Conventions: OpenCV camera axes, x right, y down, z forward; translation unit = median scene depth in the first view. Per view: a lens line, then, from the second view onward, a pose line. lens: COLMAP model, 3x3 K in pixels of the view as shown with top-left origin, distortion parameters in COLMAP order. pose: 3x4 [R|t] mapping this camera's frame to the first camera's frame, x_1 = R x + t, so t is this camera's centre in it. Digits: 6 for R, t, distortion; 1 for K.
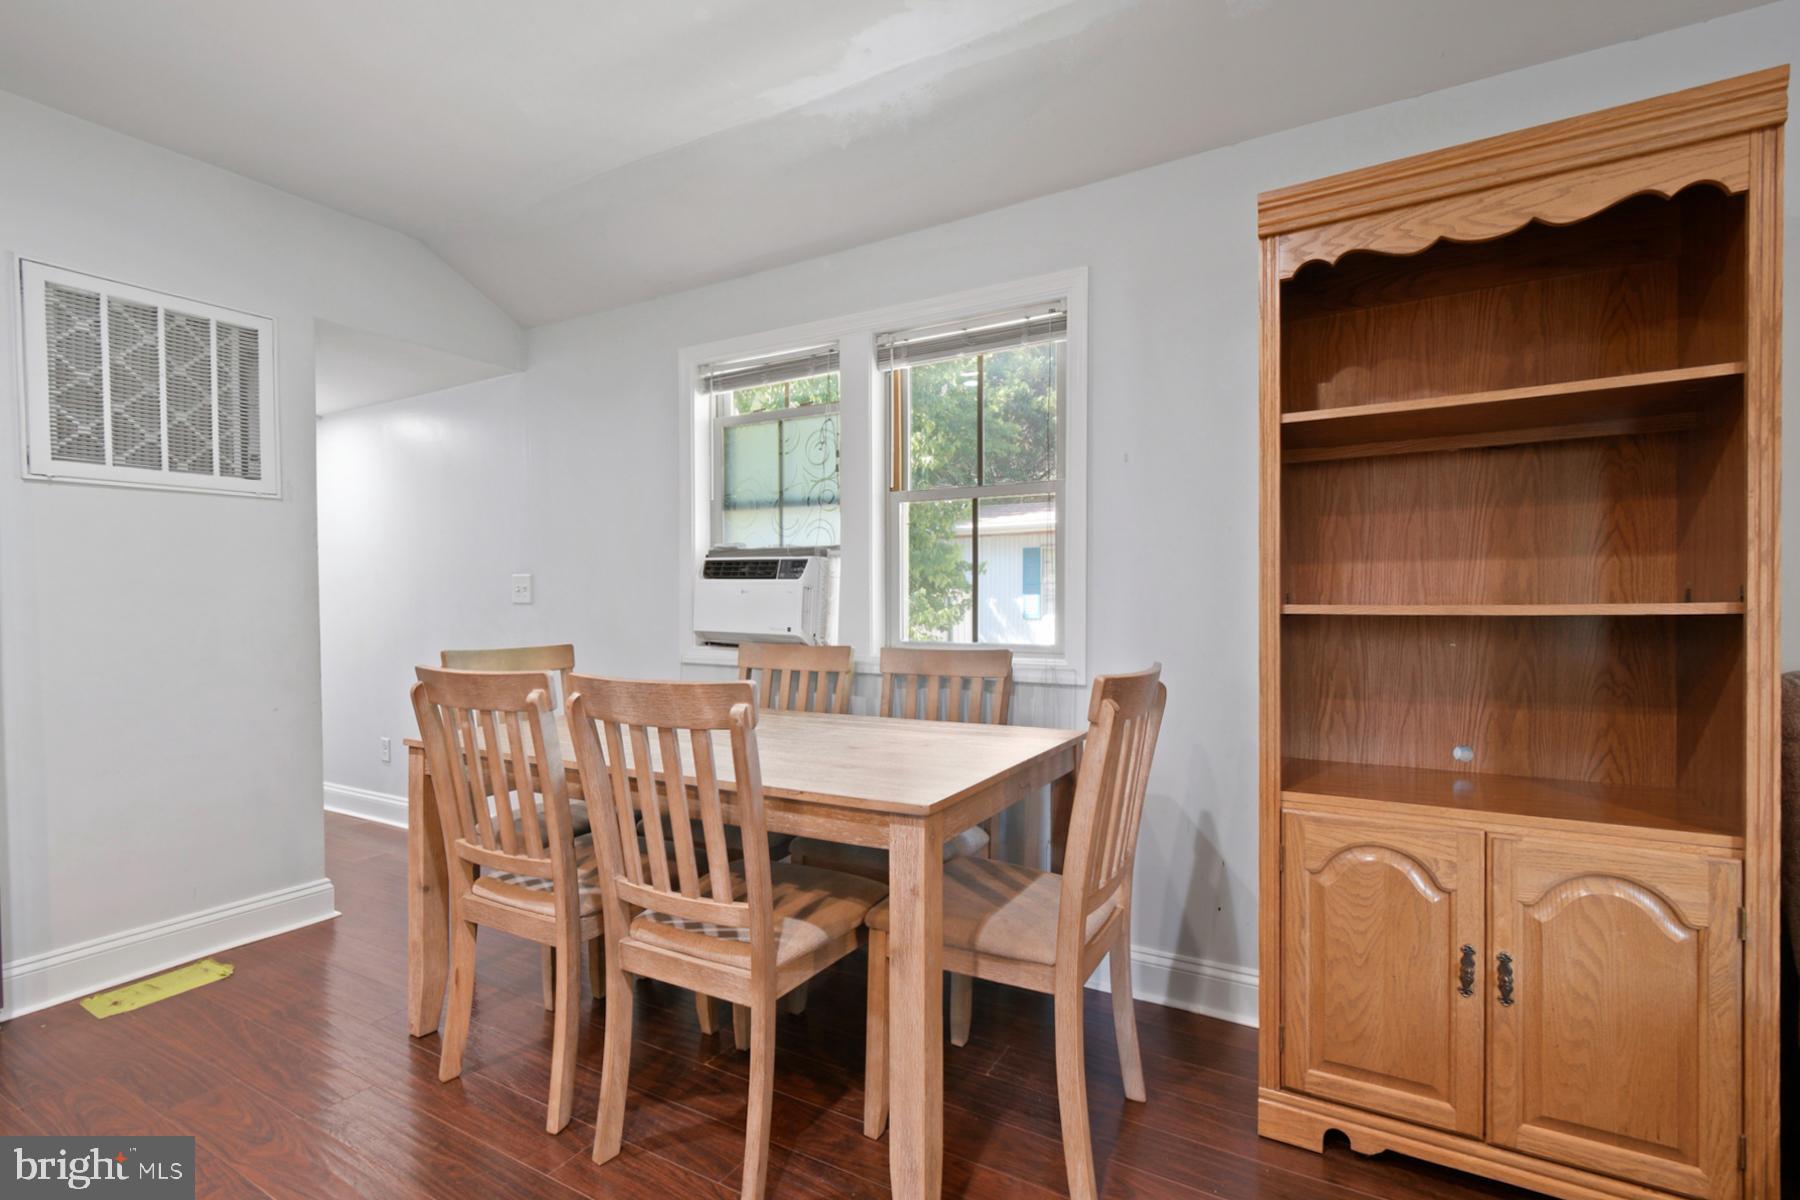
lens RADIAL K [[805.2, 0, 907.0], [0, 805.2, 617.5], [0, 0, 1]] dist [0.001134, -0.000714]
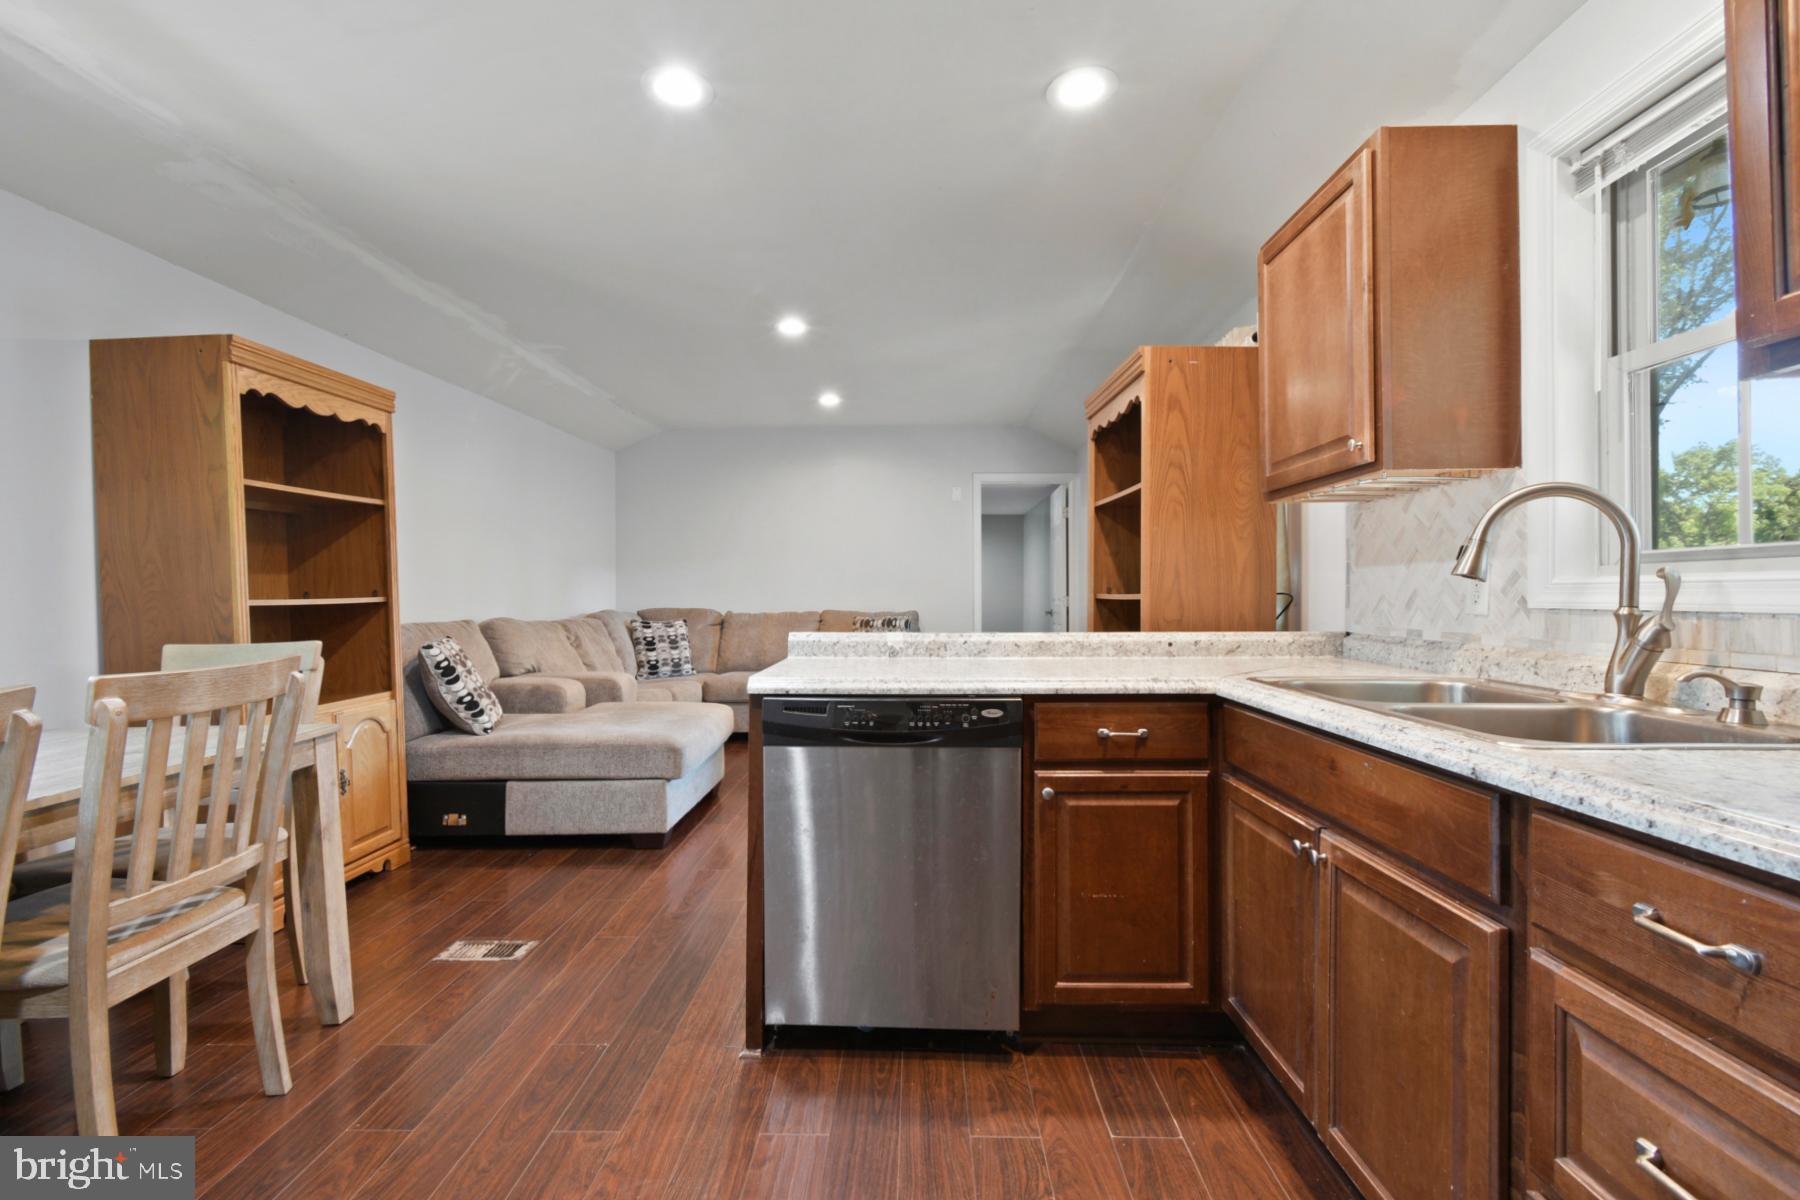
lens RADIAL K [[797.6, 0, 899.8], [0, 797.6, 605.5], [0, 0, 1]] dist [0.000698, -0.000067]
pose [[-0.467955, -0.005836, 0.883733, -1.297631], [0.035968, 0.999024, 0.025643, 0.000424], [-0.883020, 0.043786, -0.467288, 0.521294]]
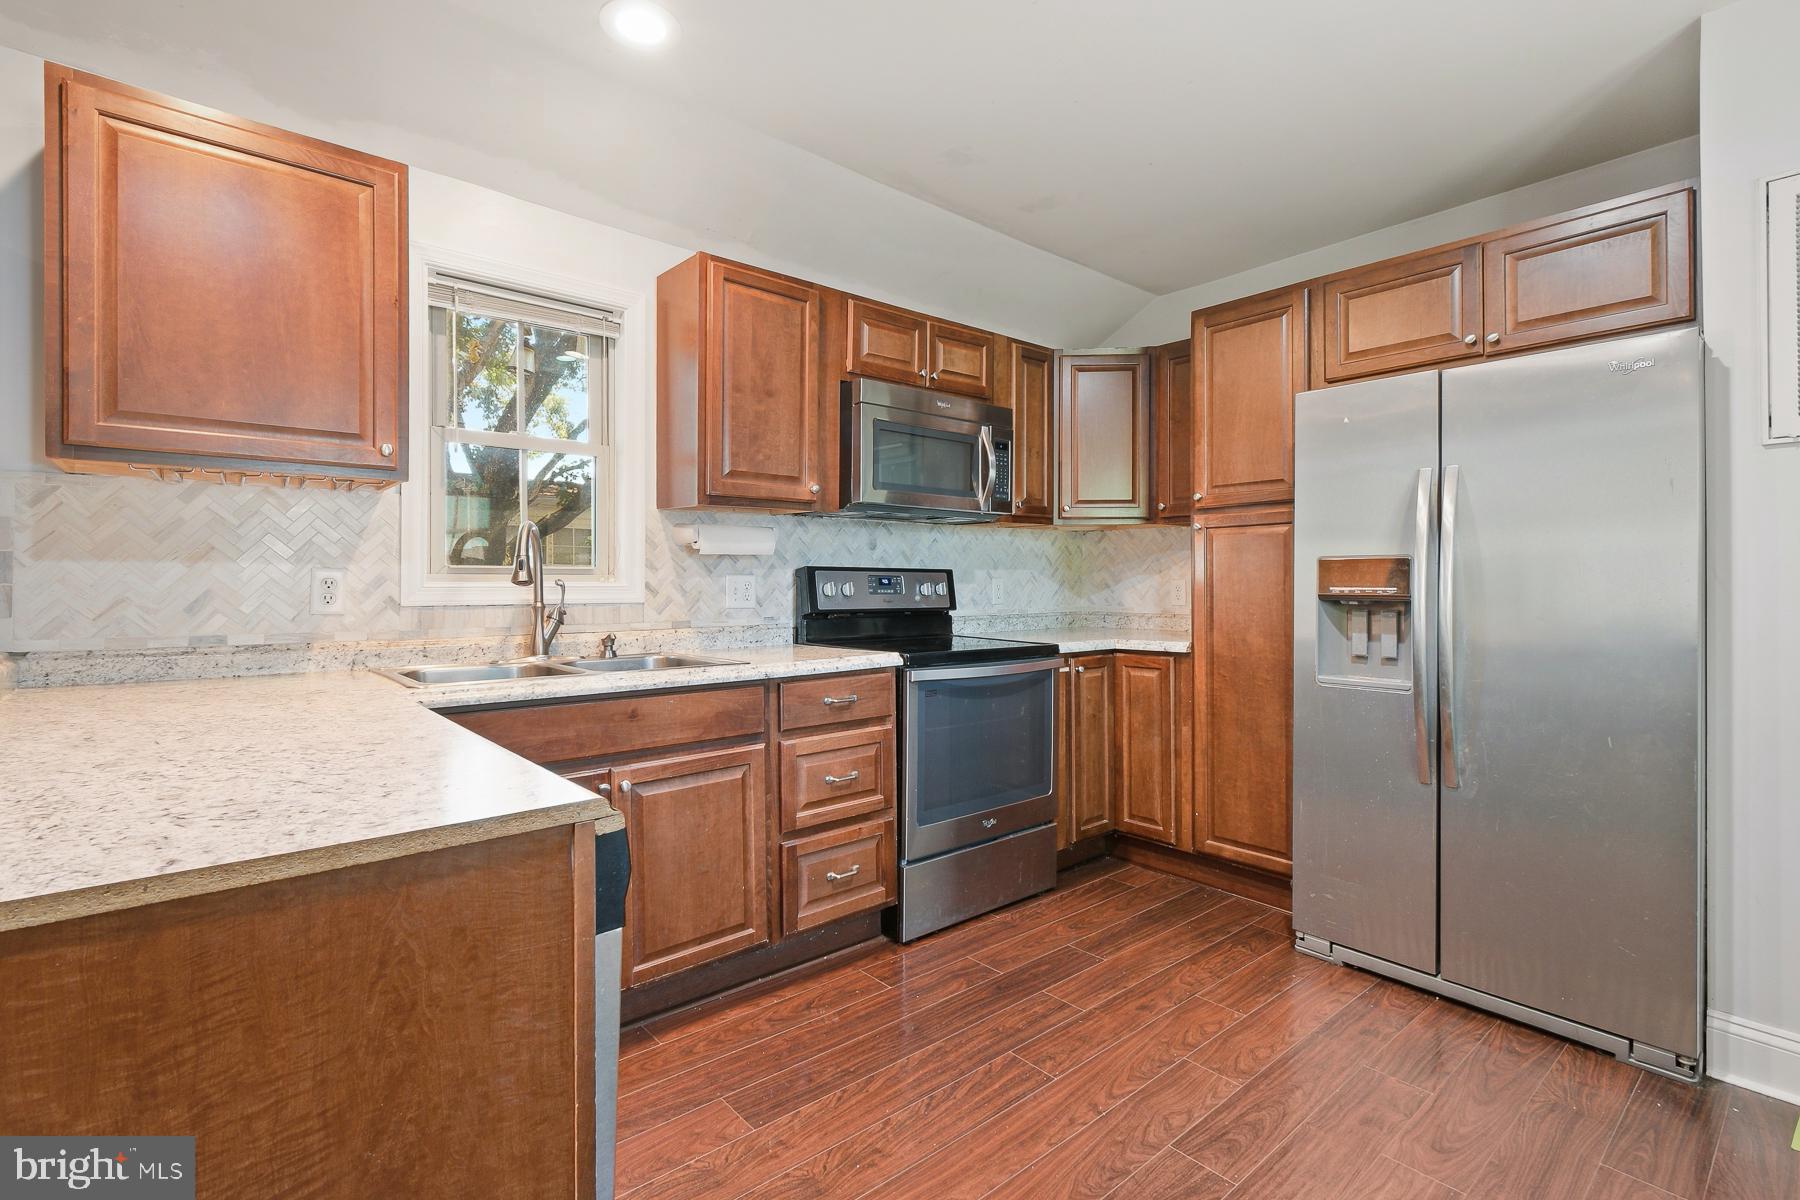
lens RADIAL K [[816.0, 0, 890.1], [0, 816.0, 580.4], [0, 0, 1]] dist [0.001505, -0.000003]
pose [[-0.348693, -0.002204, -0.937234, 0.010882], [-0.029484, 0.999528, 0.008619, -0.014843], [0.936773, 0.030639, -0.348593, 0.519258]]
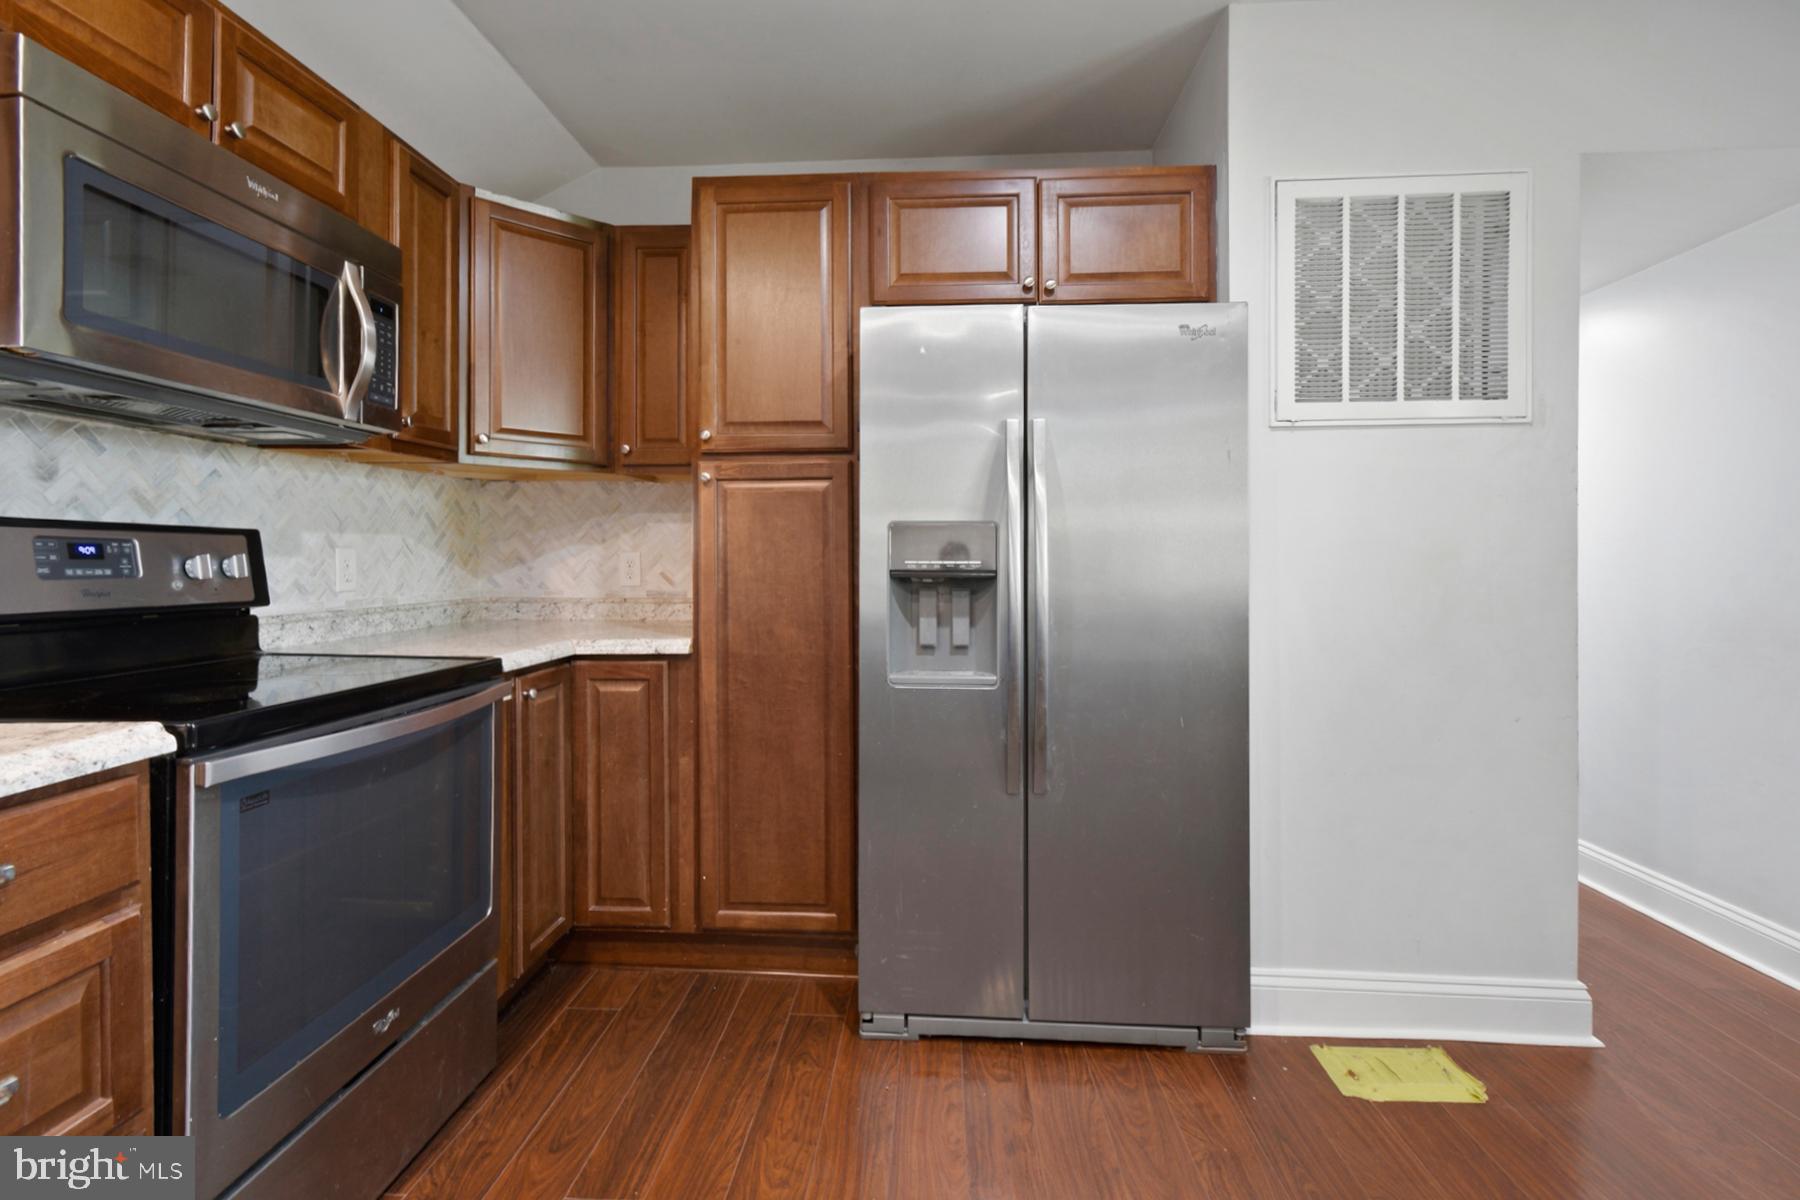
lens RADIAL K [[817.6, 0, 895.2], [0, 817.6, 559.3], [0, 0, 1]] dist [0.002764, -0.000282]
pose [[0.438581, 0.001805, -0.898690, -0.536140], [-0.029320, 0.999494, -0.012302, -0.002519], [0.898213, 0.031745, 0.438412, 0.268470]]
